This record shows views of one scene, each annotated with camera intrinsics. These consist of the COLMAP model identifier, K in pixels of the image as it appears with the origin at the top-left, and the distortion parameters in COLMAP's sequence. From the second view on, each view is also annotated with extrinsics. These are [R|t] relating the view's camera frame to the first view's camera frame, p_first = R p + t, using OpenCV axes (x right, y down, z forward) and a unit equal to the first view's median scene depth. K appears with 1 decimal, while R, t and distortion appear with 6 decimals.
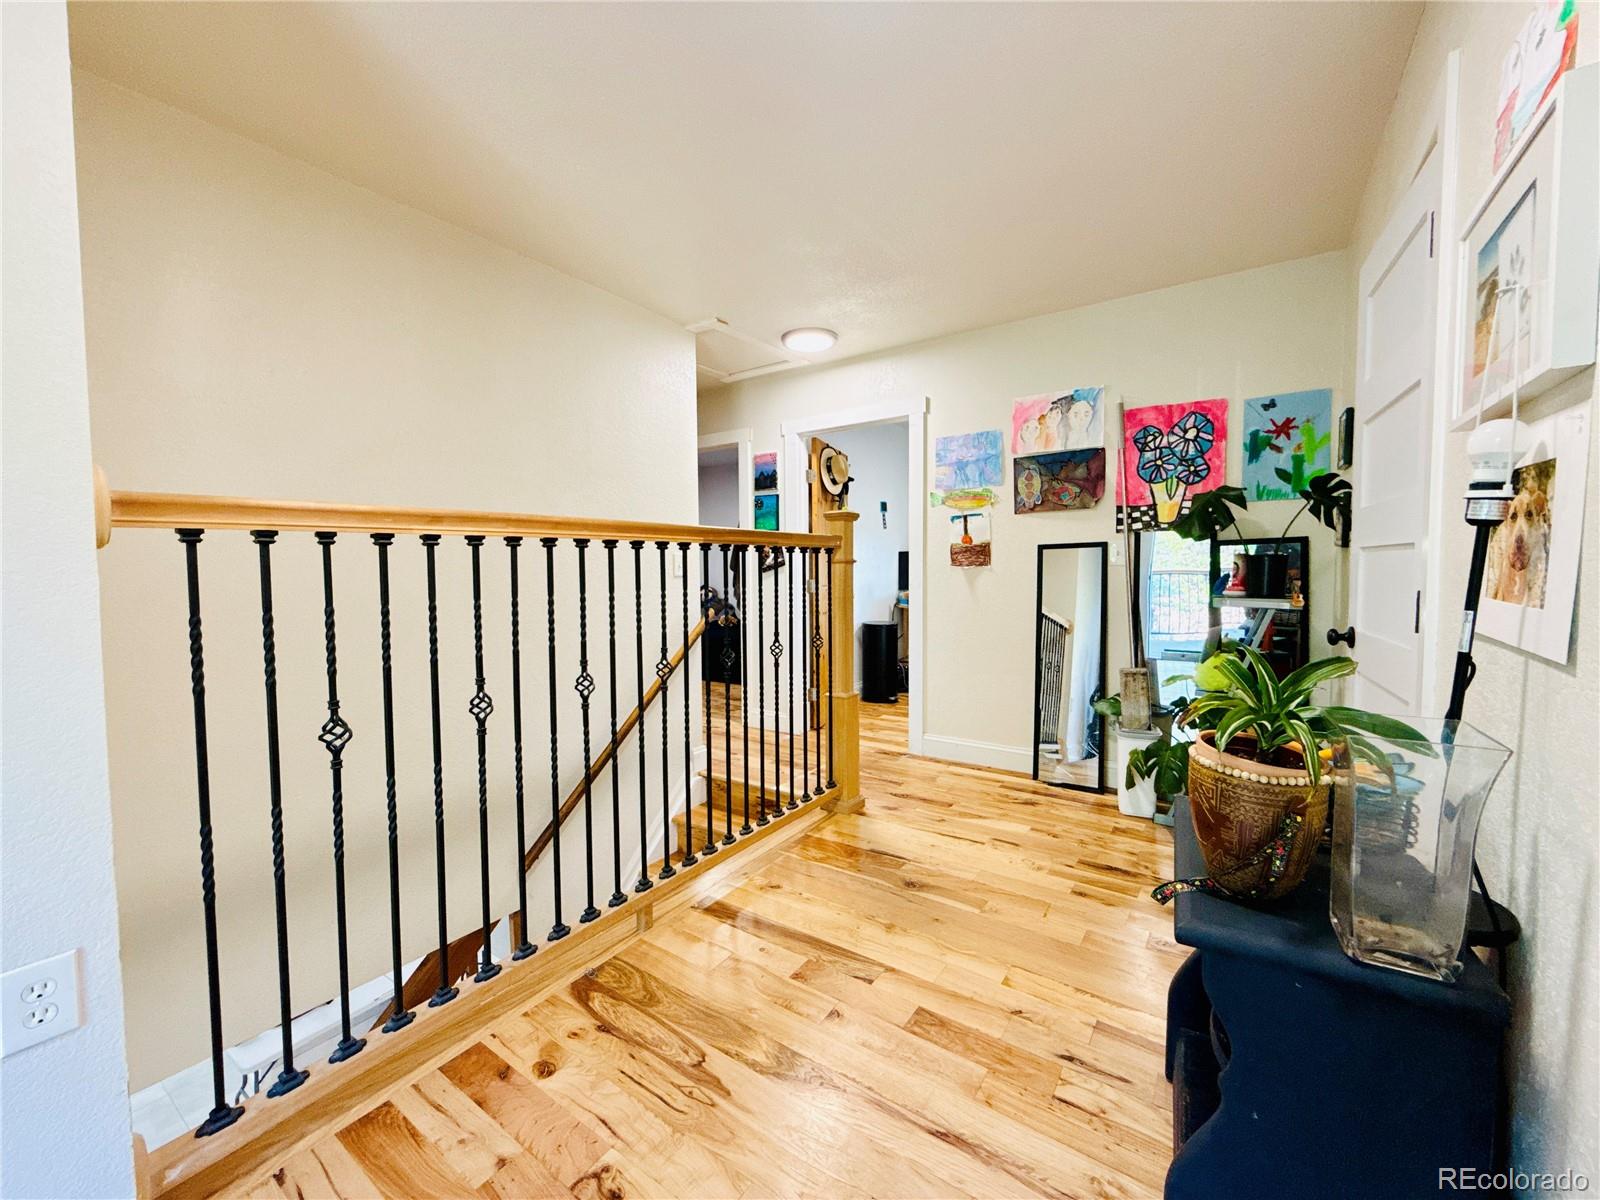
lens RADIAL K [[643.4, 0, 795.2], [0, 643.4, 597.8], [0, 0, 1]] dist [0.003197, -0.000050]
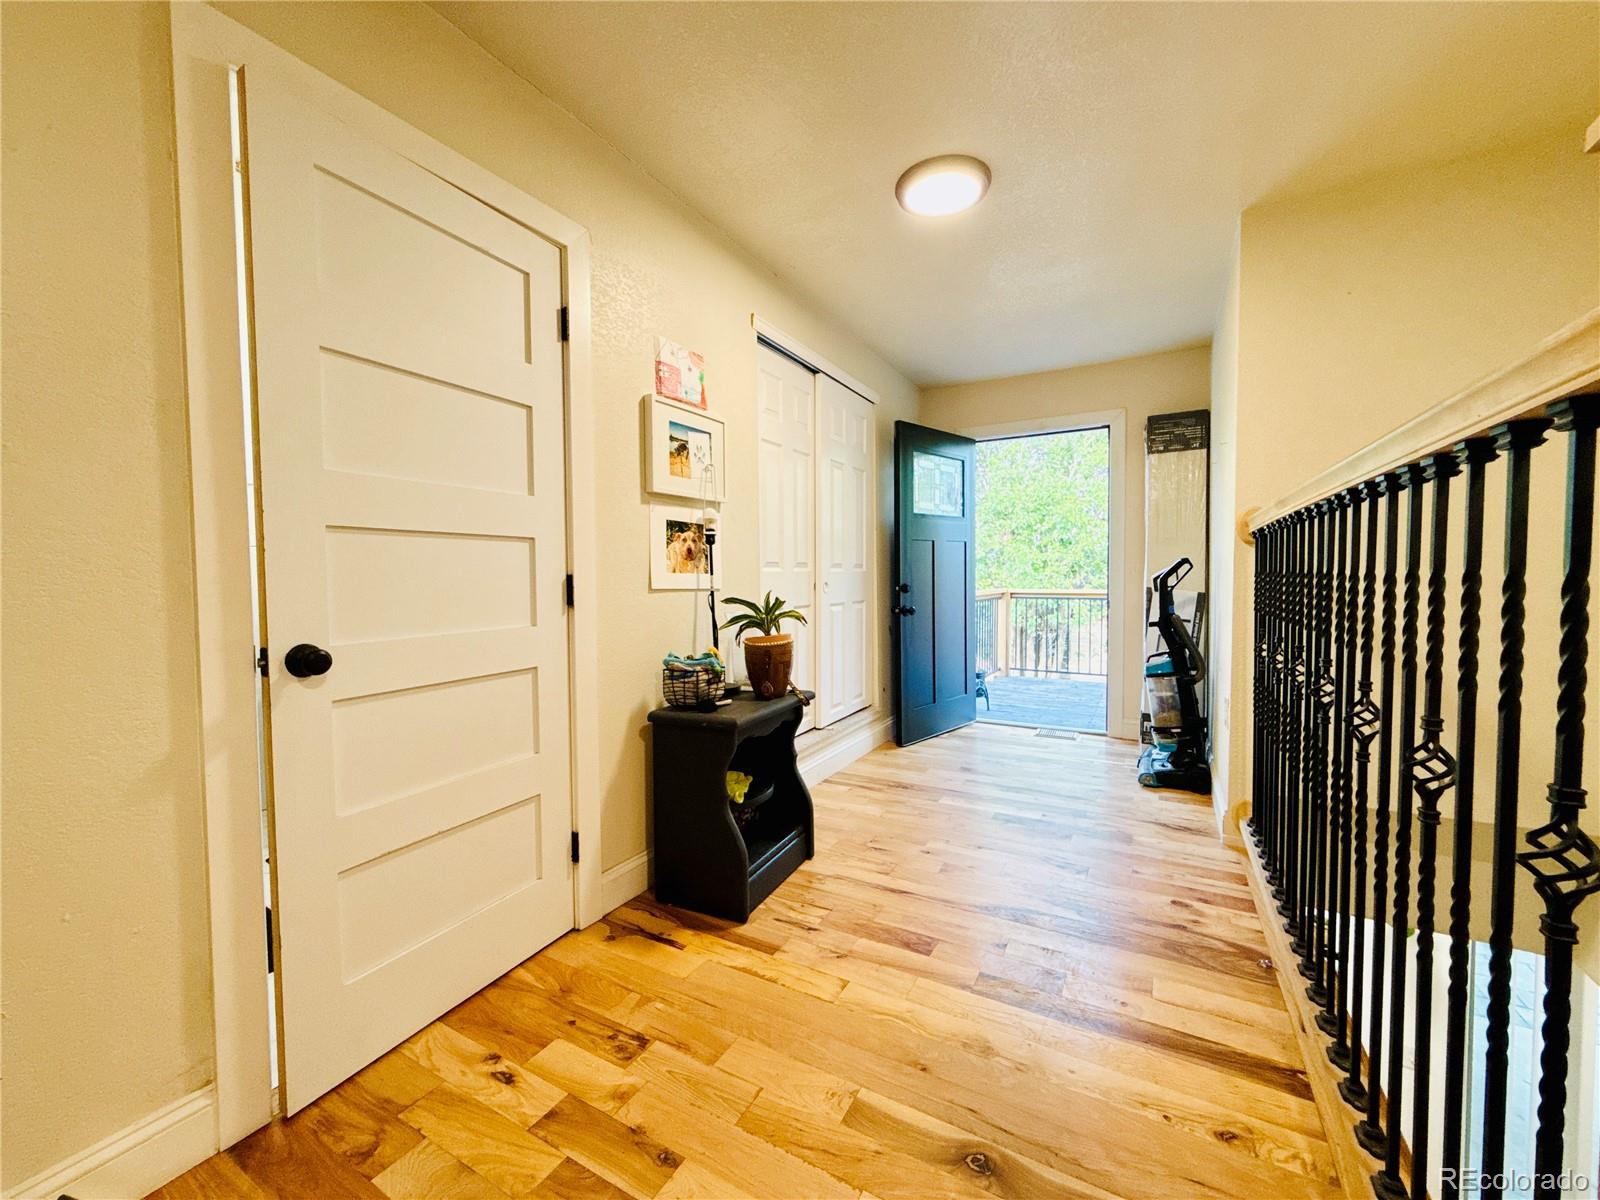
lens RADIAL K [[643.4, 0, 800.8], [0, 643.4, 599.2], [0, 0, 1]] dist [0.003197, -0.000050]
pose [[-0.994659, 0.026918, -0.099641, 0.509345], [0.017636, 0.995520, 0.092897, -0.071360], [0.101695, 0.090643, -0.990677, 2.040258]]
